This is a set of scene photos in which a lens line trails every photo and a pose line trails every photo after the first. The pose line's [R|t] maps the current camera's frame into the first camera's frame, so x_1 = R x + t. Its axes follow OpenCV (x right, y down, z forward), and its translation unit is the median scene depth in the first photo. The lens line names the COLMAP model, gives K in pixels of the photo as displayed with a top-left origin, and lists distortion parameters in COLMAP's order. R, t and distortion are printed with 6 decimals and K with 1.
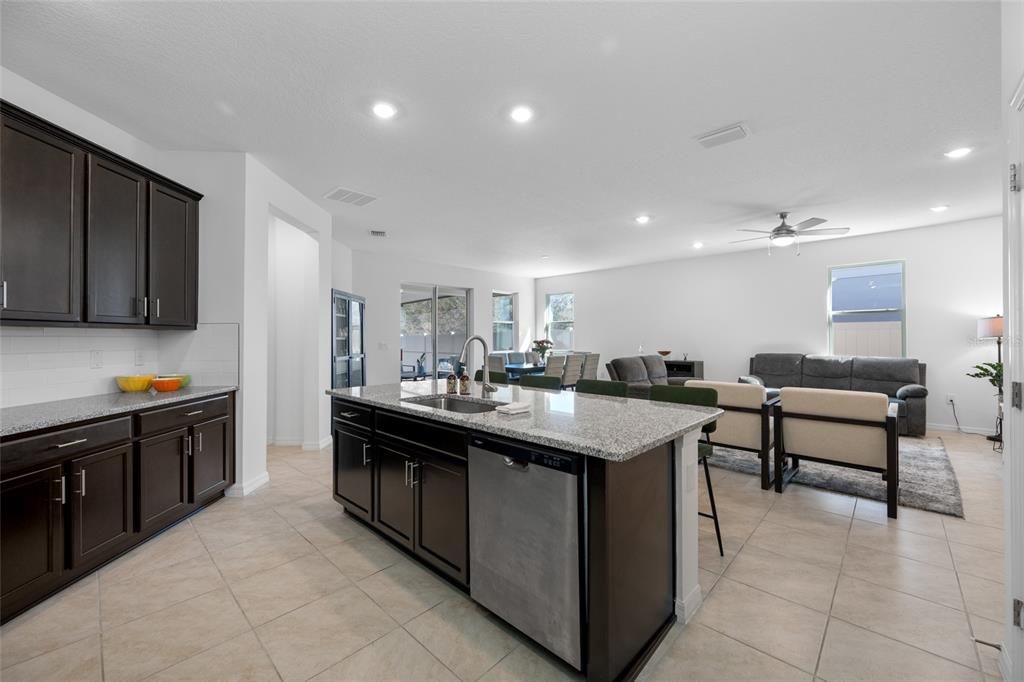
lens RADIAL K [[418.1, 0, 514.5], [0, 418.1, 328.1], [0, 0, 1]] dist [0.022972, 0.000092]
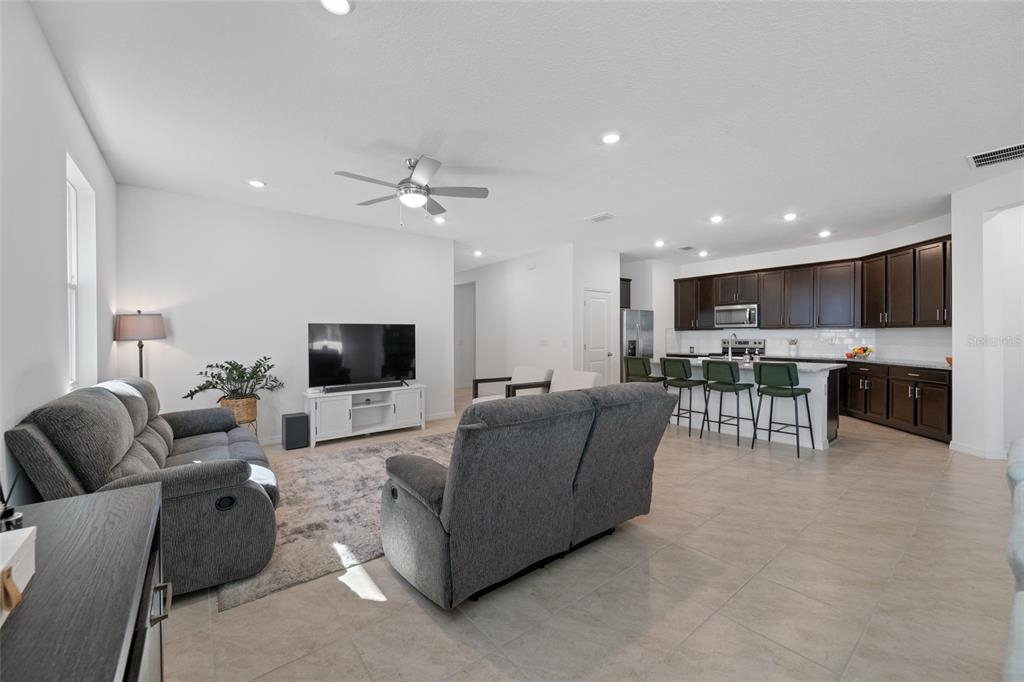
lens RADIAL K [[403.0, 0, 512.0], [0, 403.0, 334.7], [0, 0, 1]] dist [0.000808, 0.000130]
pose [[-0.988549, 0.011616, 0.150451, 0.314475], [0.007687, 0.999615, -0.026669, 0.030573], [-0.150703, -0.025207, -0.988258, 1.389952]]
